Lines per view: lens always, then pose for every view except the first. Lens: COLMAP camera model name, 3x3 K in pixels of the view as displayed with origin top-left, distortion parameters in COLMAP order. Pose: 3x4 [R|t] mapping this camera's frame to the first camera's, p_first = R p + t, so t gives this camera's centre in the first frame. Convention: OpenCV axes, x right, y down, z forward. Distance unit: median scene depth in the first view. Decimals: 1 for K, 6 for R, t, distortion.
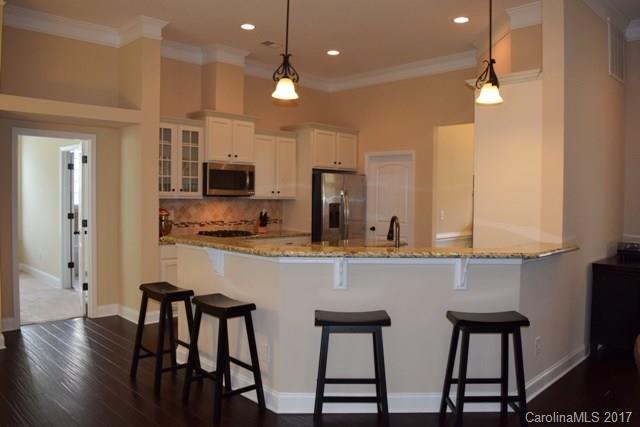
lens RADIAL K [[500.1, 0, 320.0], [0, 500.1, 213.5], [0, 0, 1]] dist [-0.088722, 0.006948]
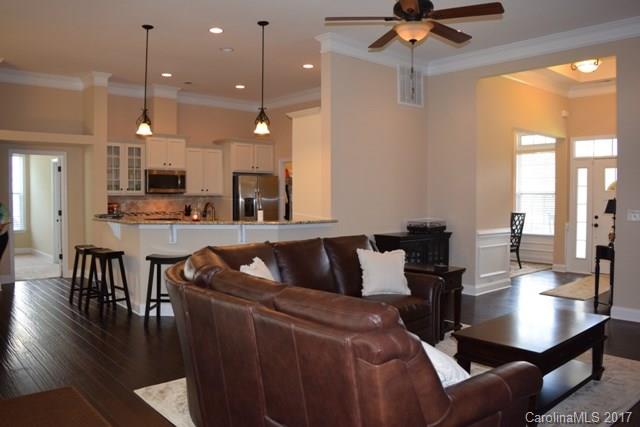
lens RADIAL K [[500.1, 0, 320.0], [0, 500.1, 213.5], [0, 0, 1]] dist [-0.088722, 0.006948]
pose [[0.998132, -0.008635, -0.060484, 0.345411], [0.008618, 0.999963, -0.000528, 0.026821], [0.060486, 0.000006, 0.998169, -0.365601]]
